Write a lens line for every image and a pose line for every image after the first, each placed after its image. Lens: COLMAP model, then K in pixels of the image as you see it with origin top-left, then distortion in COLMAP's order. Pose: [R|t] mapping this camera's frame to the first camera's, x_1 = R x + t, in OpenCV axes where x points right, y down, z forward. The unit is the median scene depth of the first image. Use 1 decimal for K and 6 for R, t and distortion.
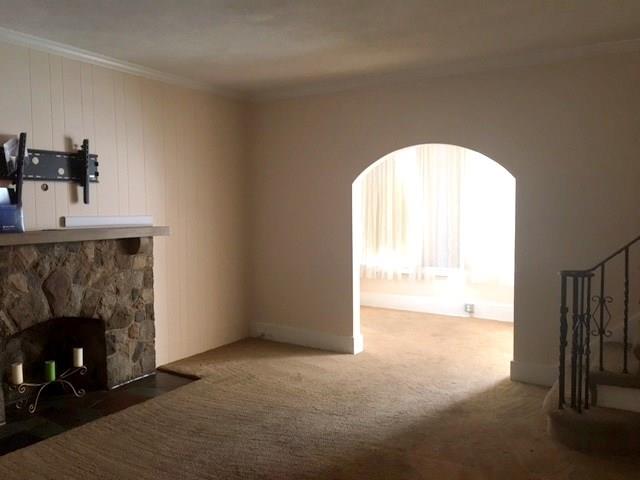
lens RADIAL K [[543.4, 0, 319.9], [0, 543.4, 242.1], [0, 0, 1]] dist [0.091152, -0.135790]
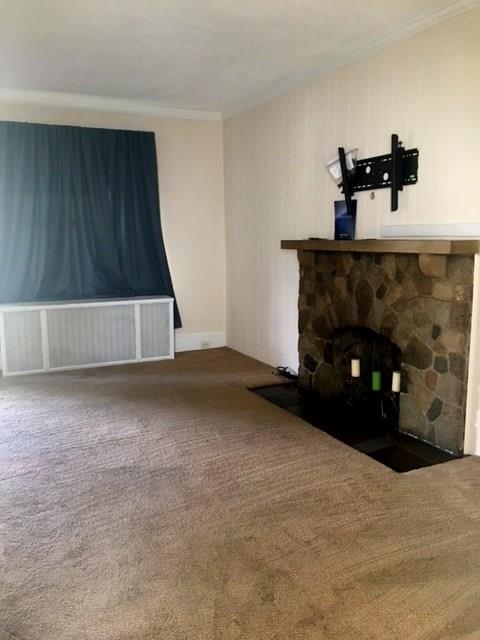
lens RADIAL K [[543.4, 0, 239.4], [0, 543.4, 316.7], [0, 0, 1]] dist [0.091152, -0.135790]
pose [[-0.532164, 0.138484, -0.835239, 0.460836], [-0.039345, 0.981421, 0.187790, -0.059040], [0.845727, 0.132798, -0.516828, 1.276332]]
